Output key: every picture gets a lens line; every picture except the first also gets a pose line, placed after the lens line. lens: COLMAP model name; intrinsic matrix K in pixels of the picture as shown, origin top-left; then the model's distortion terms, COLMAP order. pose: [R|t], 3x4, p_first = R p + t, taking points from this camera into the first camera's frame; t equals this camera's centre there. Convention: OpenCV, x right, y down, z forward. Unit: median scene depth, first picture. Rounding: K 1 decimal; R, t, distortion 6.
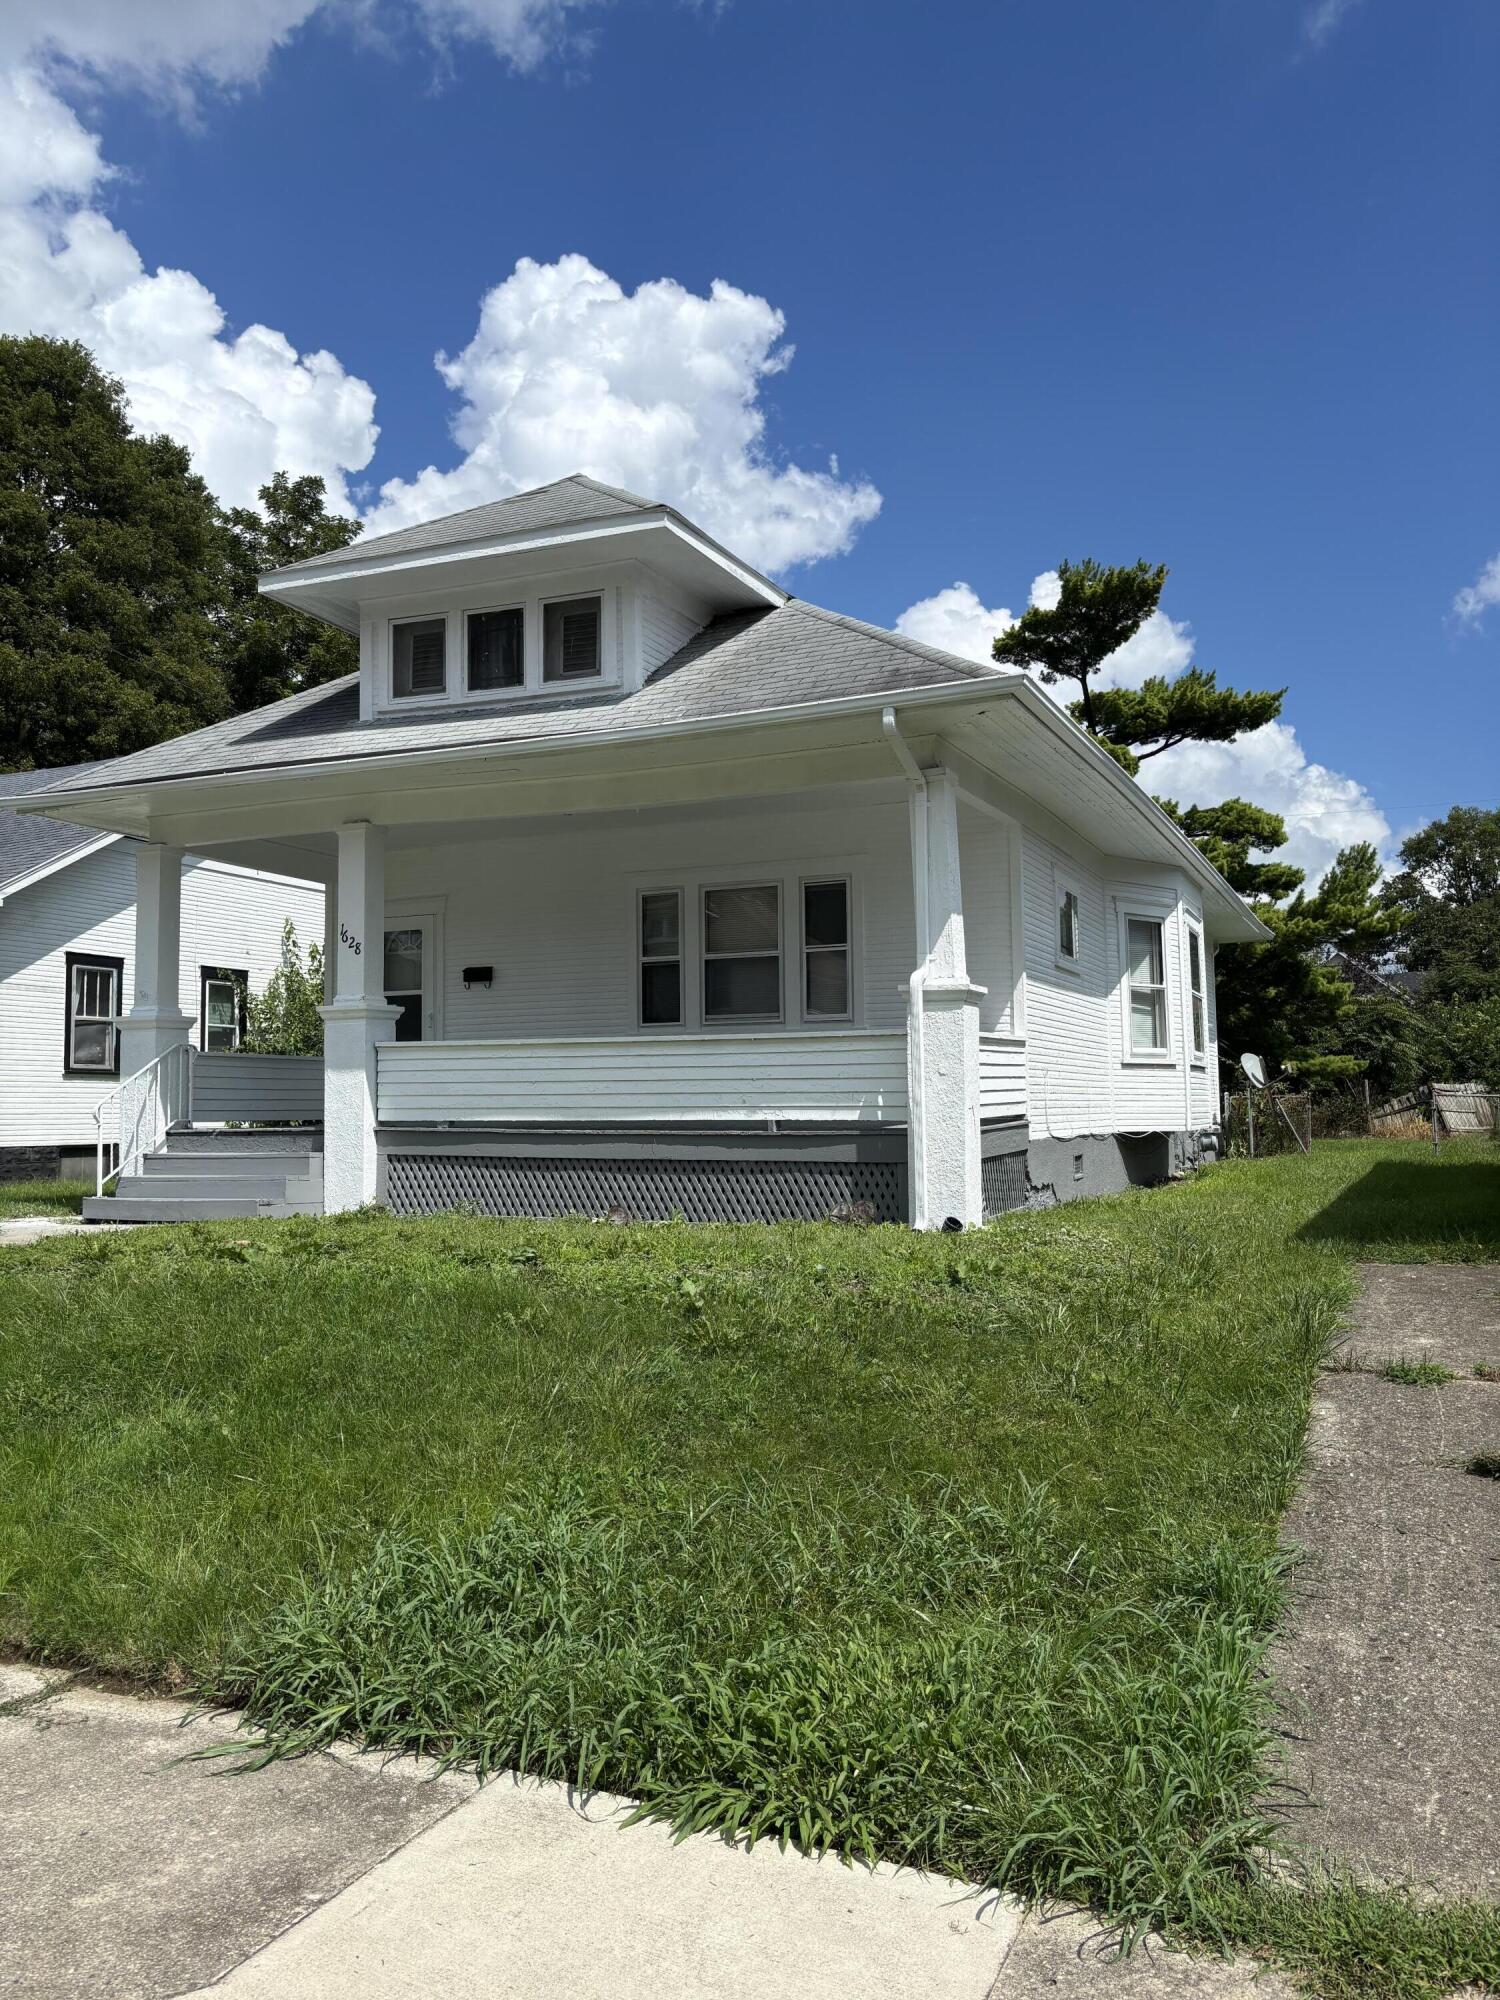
lens RADIAL K [[1534.3, 0, 781.1], [0, 1534.3, 996.7], [0, 0, 1]] dist [0.022535, -0.001797]
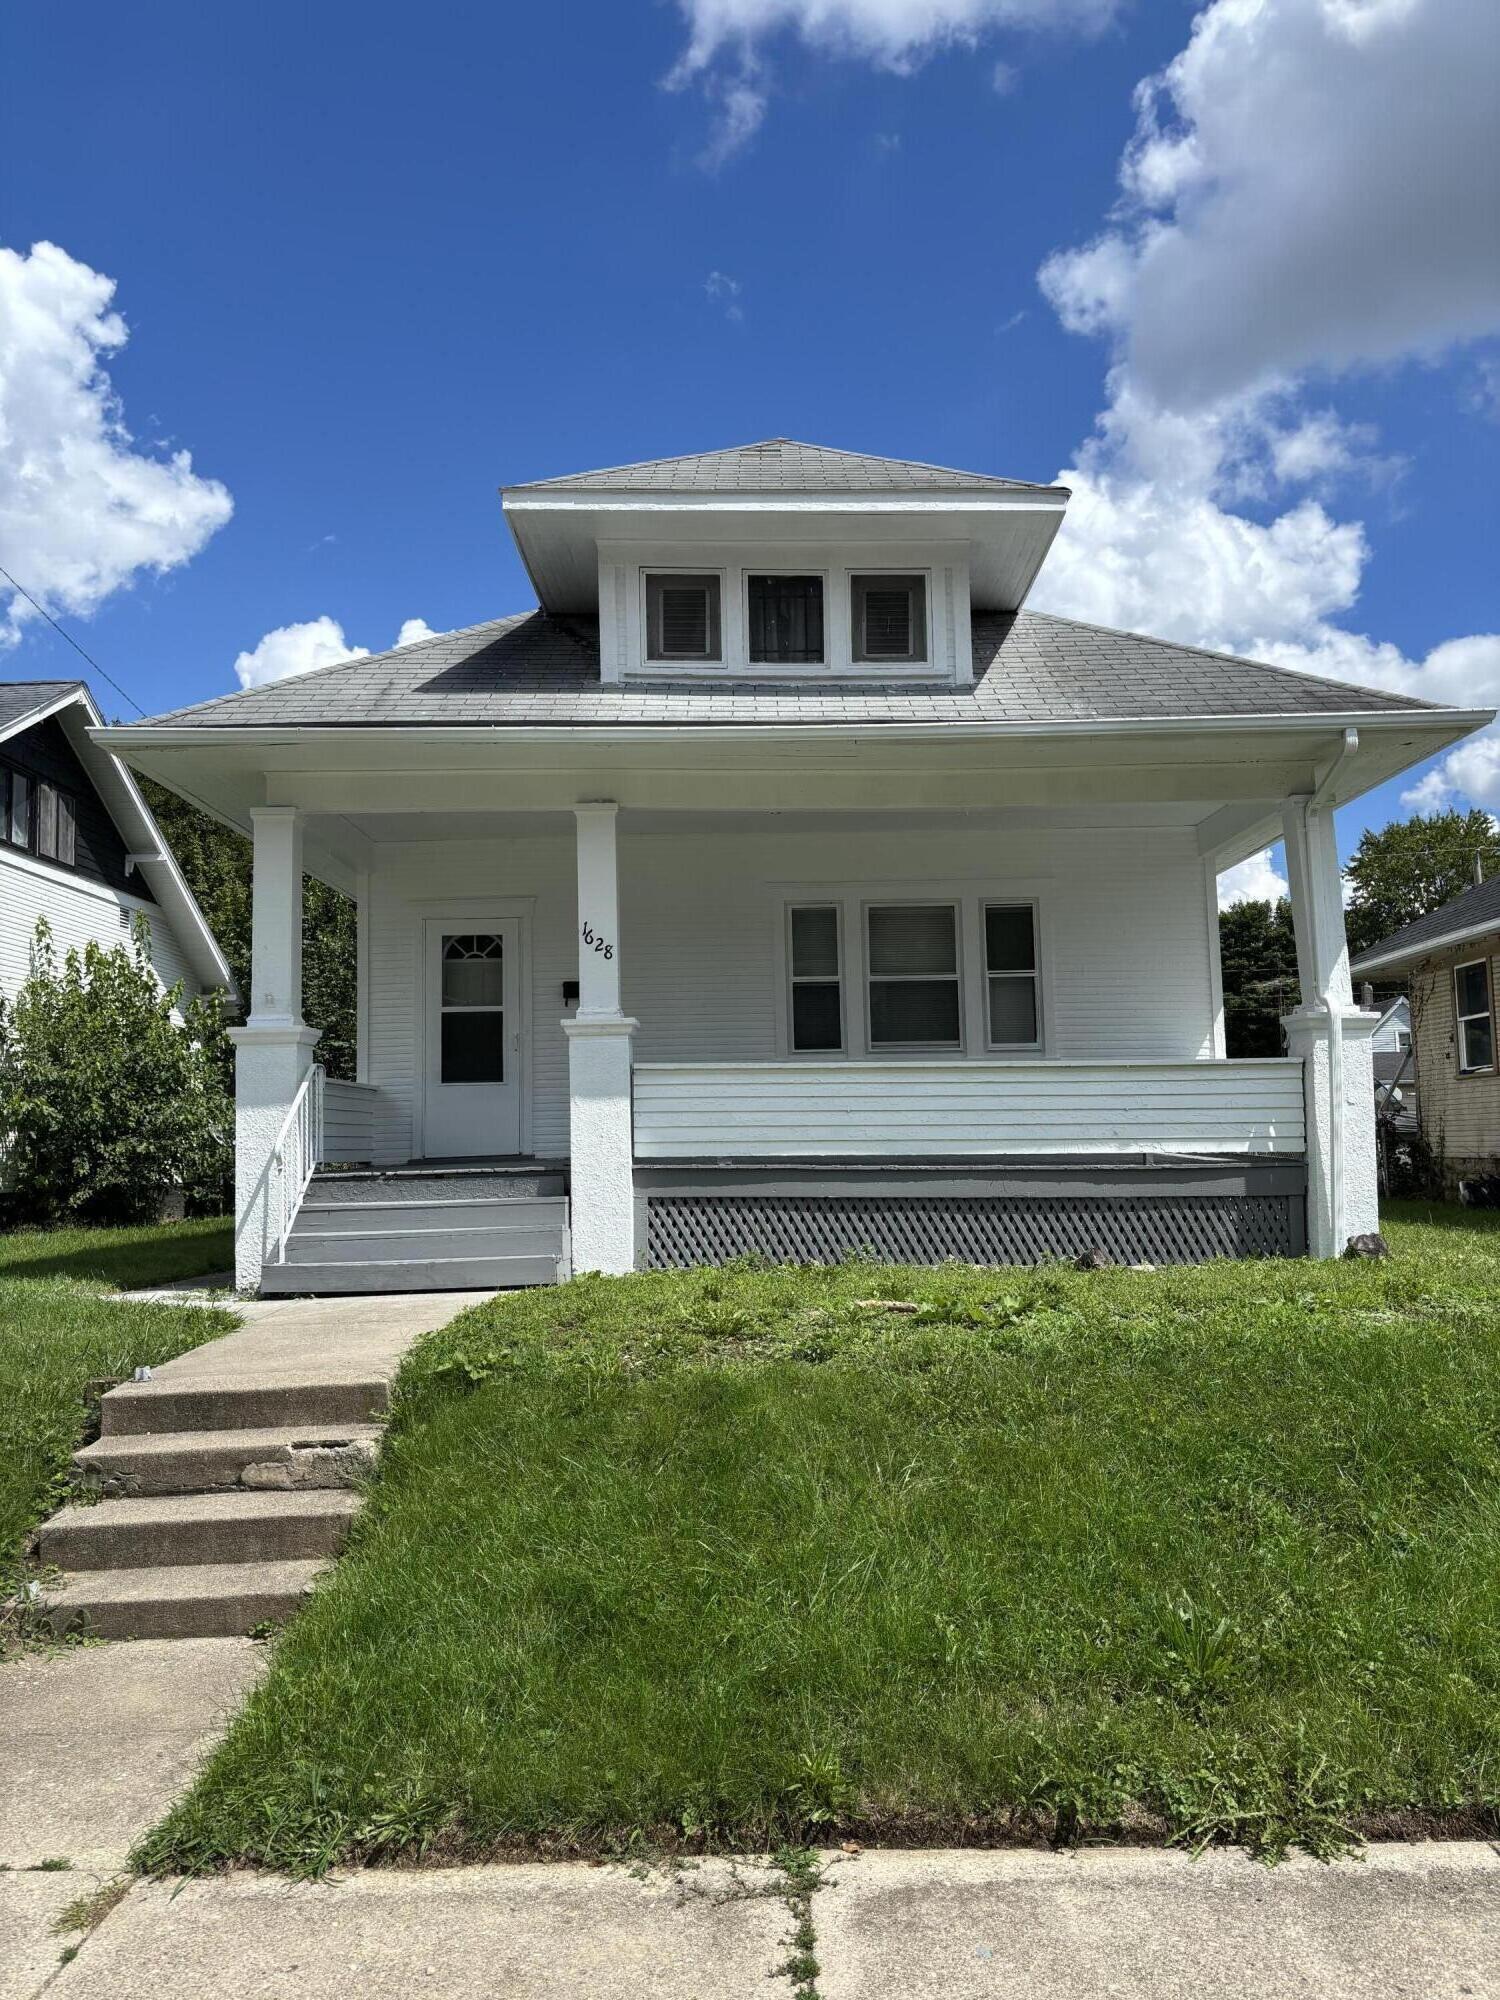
lens RADIAL K [[1569.3, 0, 750.0], [0, 1569.3, 1000.0], [0, 0, 1]] dist [0.065712, -0.003382]
pose [[0.918941, 0.033984, 0.392929, -0.544873], [-0.022688, 0.999186, -0.033358, 0.022025], [-0.393743, 0.021739, 0.918964, 0.183366]]
